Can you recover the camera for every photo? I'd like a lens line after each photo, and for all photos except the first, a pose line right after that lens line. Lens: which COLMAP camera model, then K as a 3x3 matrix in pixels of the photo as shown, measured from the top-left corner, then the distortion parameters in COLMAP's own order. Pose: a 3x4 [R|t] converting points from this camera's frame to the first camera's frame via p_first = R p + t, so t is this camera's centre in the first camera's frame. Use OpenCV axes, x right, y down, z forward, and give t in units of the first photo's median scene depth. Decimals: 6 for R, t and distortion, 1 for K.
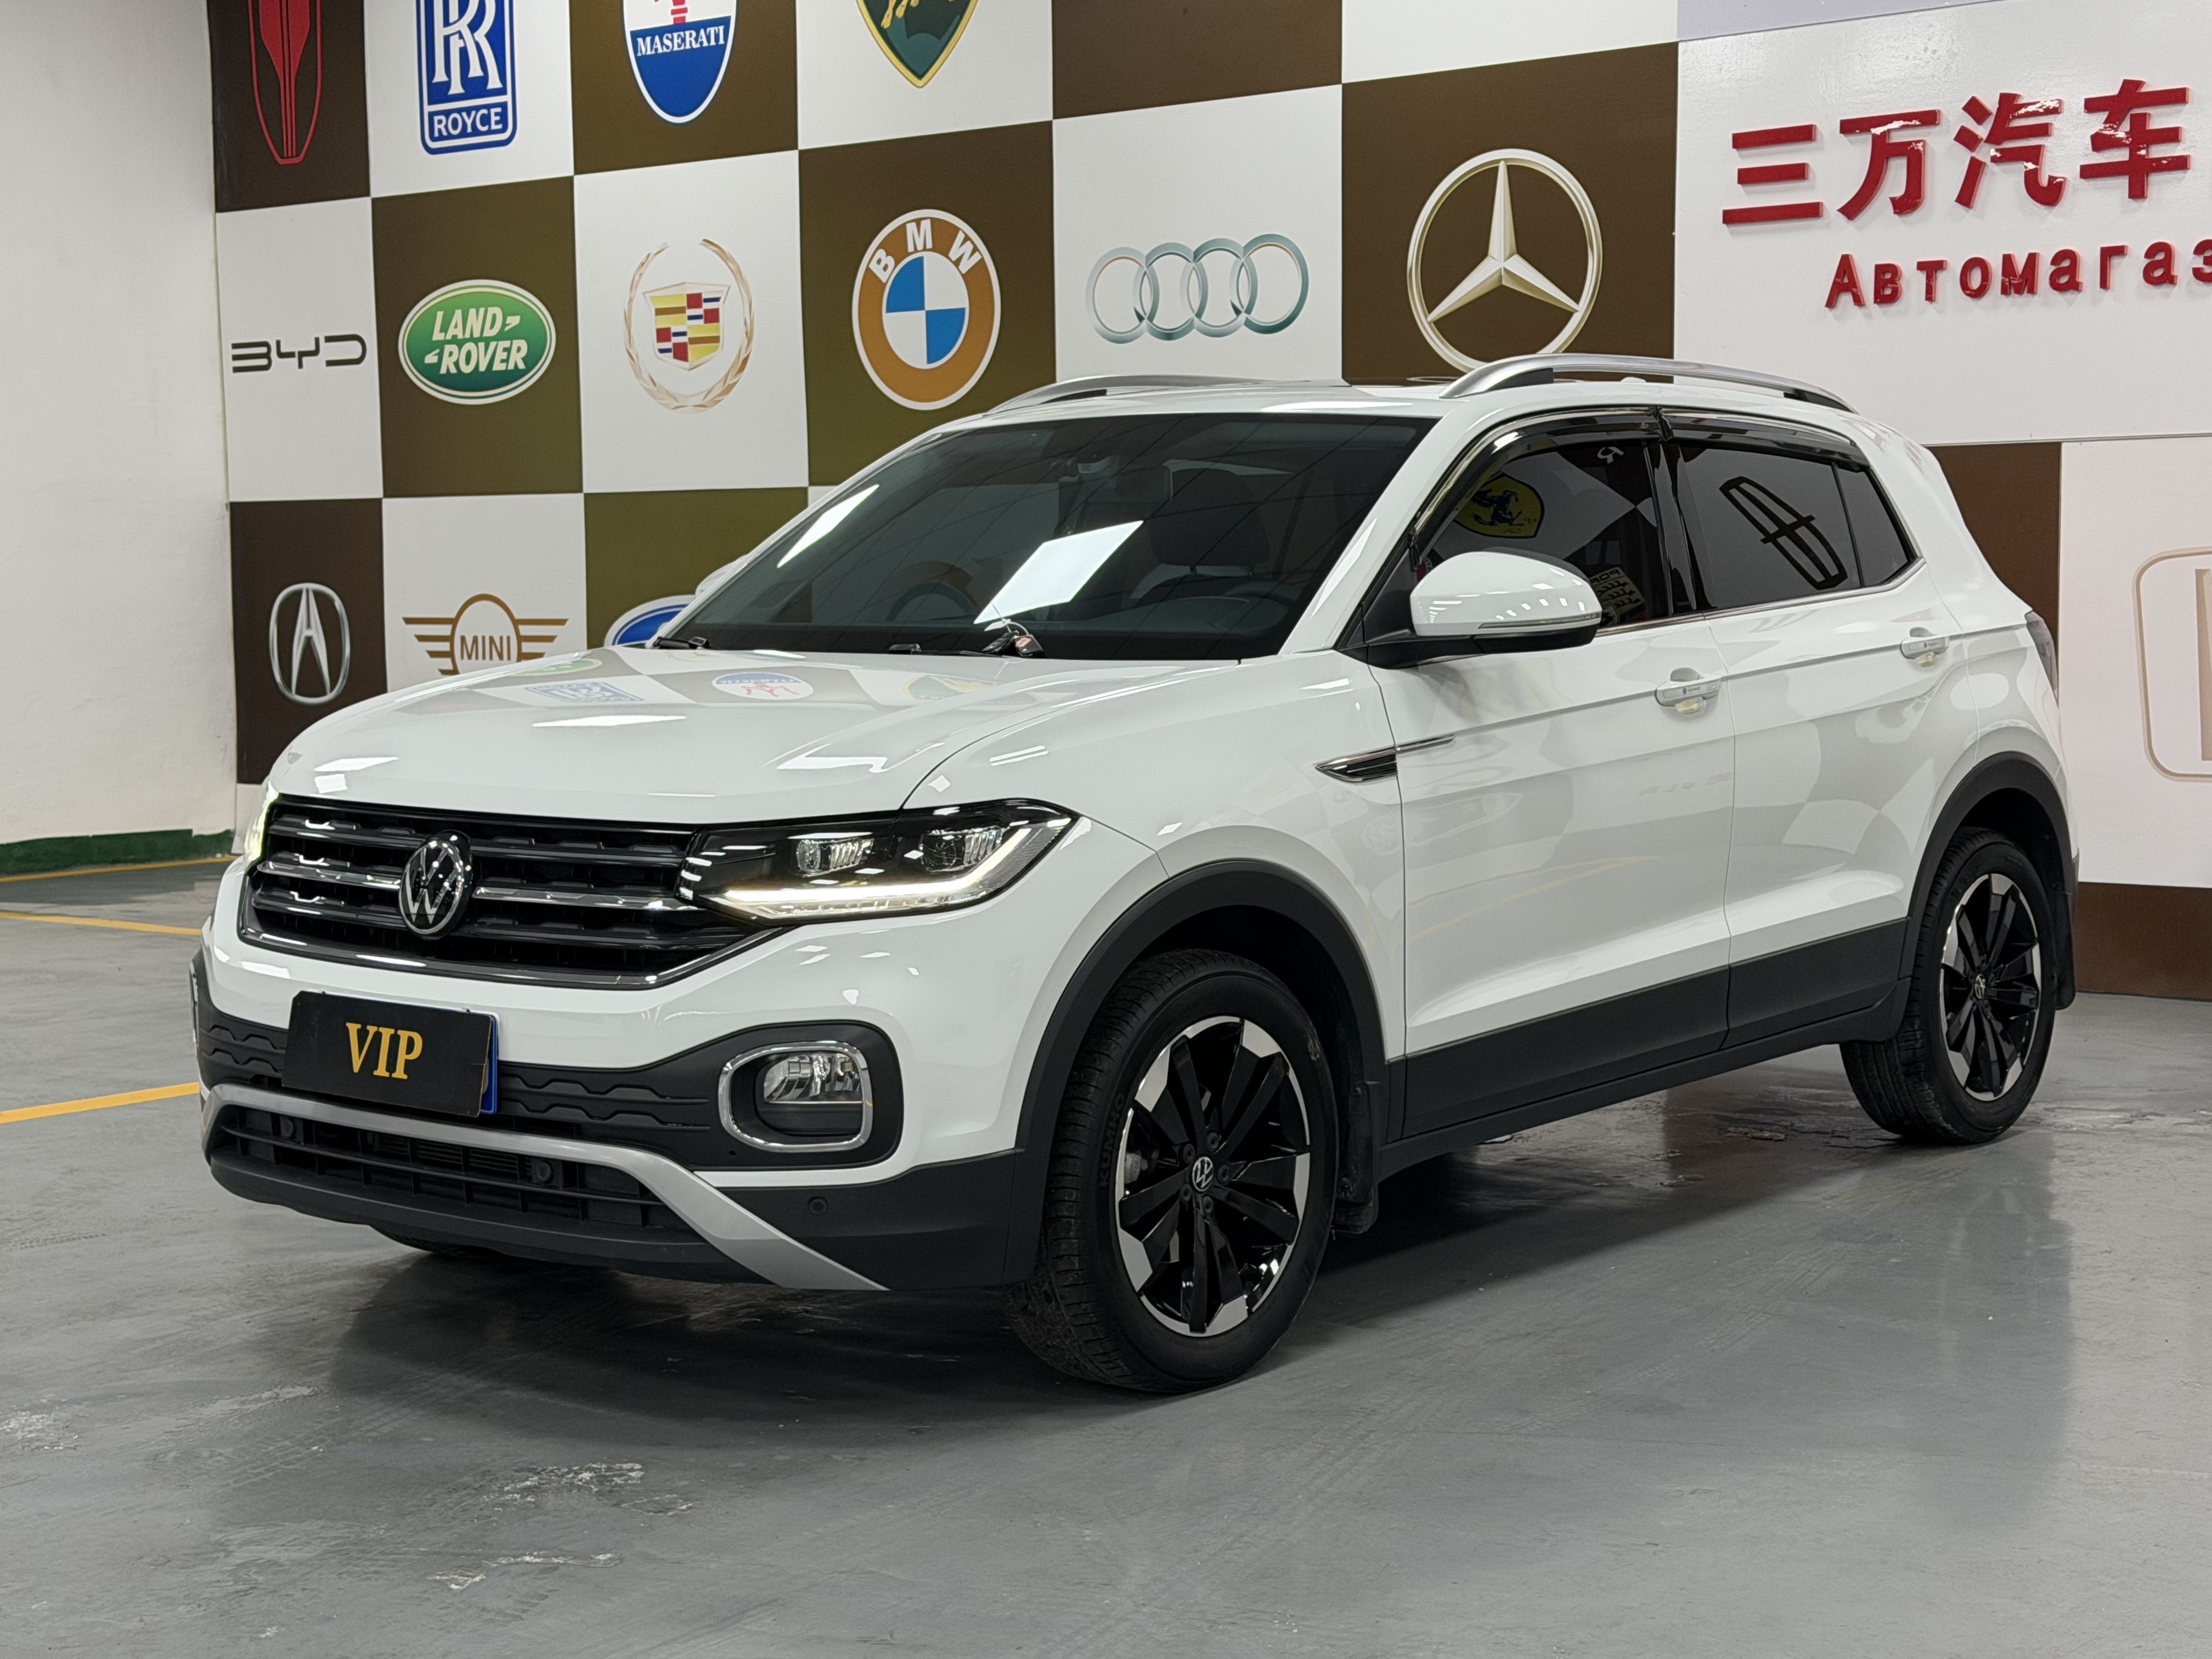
lens RADIAL K [[3319.2, 0, 1106.0], [0, 3319.2, 829.5], [0, 0, 1]] dist [0.192687, -0.411259]
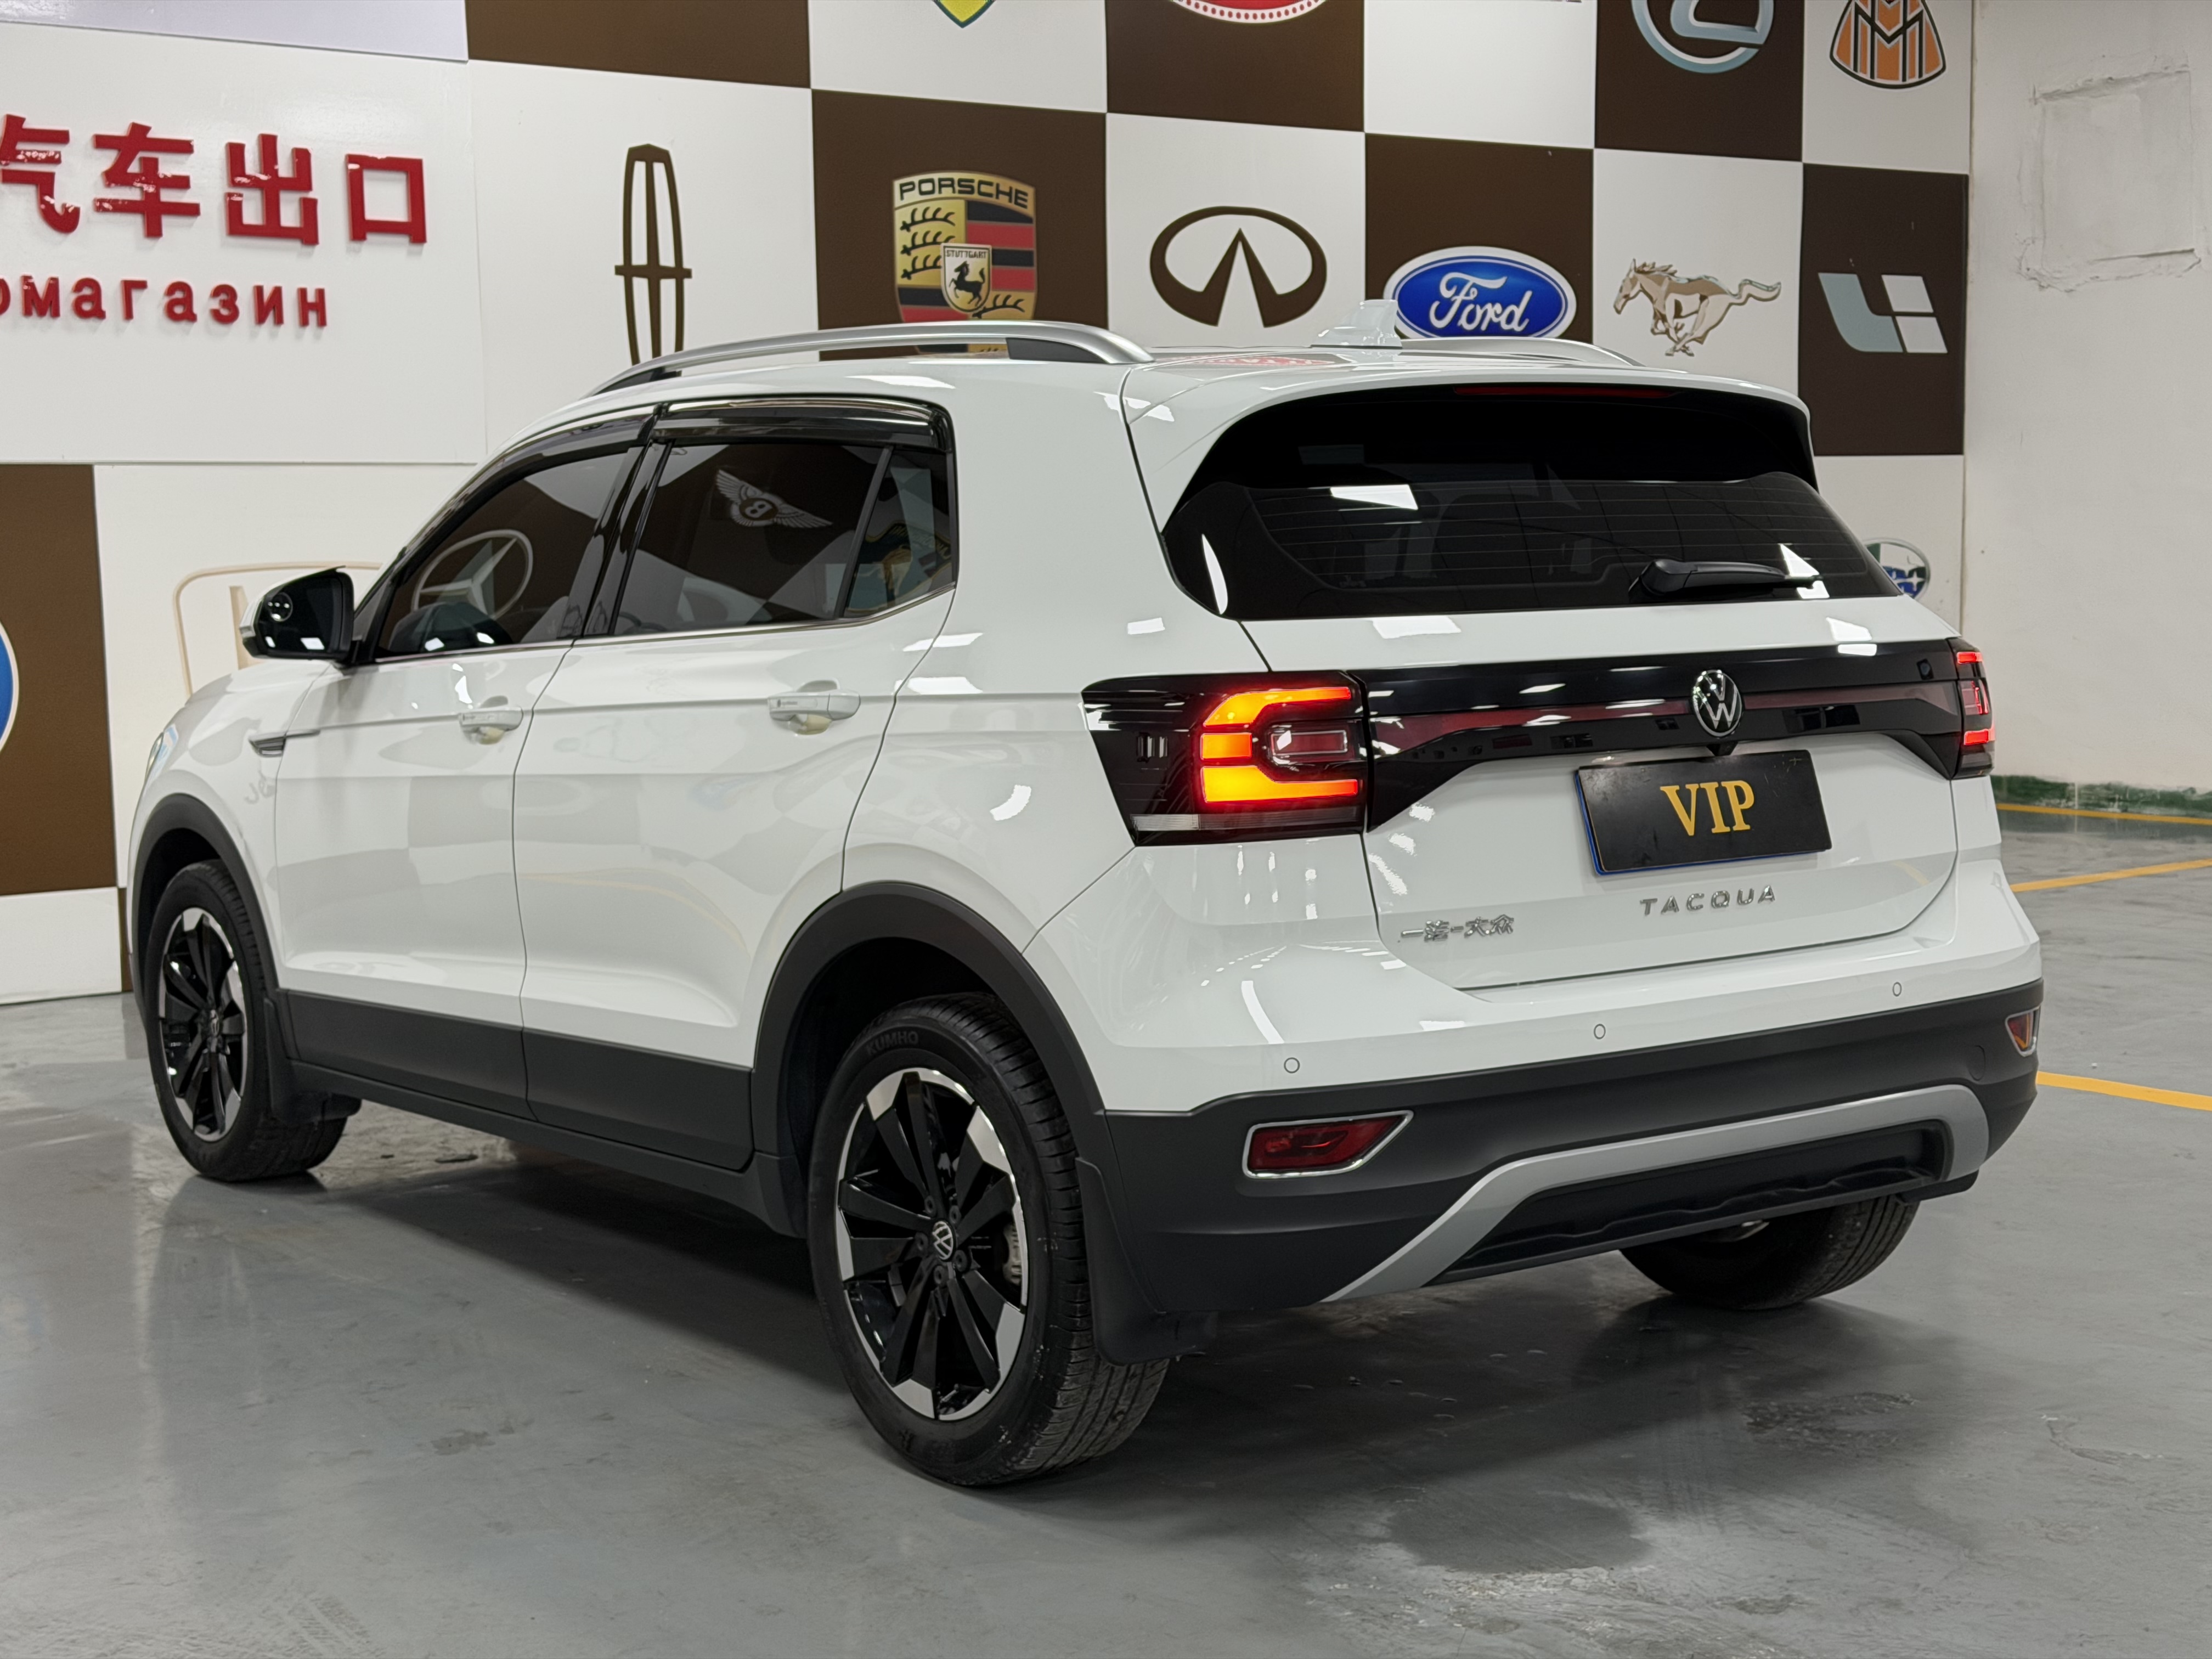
lens RADIAL K [[3054.5, 0, 1106.0], [0, 3054.5, 829.5], [0, 0, 1]] dist [0.213237, -0.506659]
pose [[0.261447, -0.089118, 0.961095, -0.543629], [0.092827, 0.993435, 0.066865, -0.037638], [-0.960744, 0.071733, 0.268003, 0.440301]]
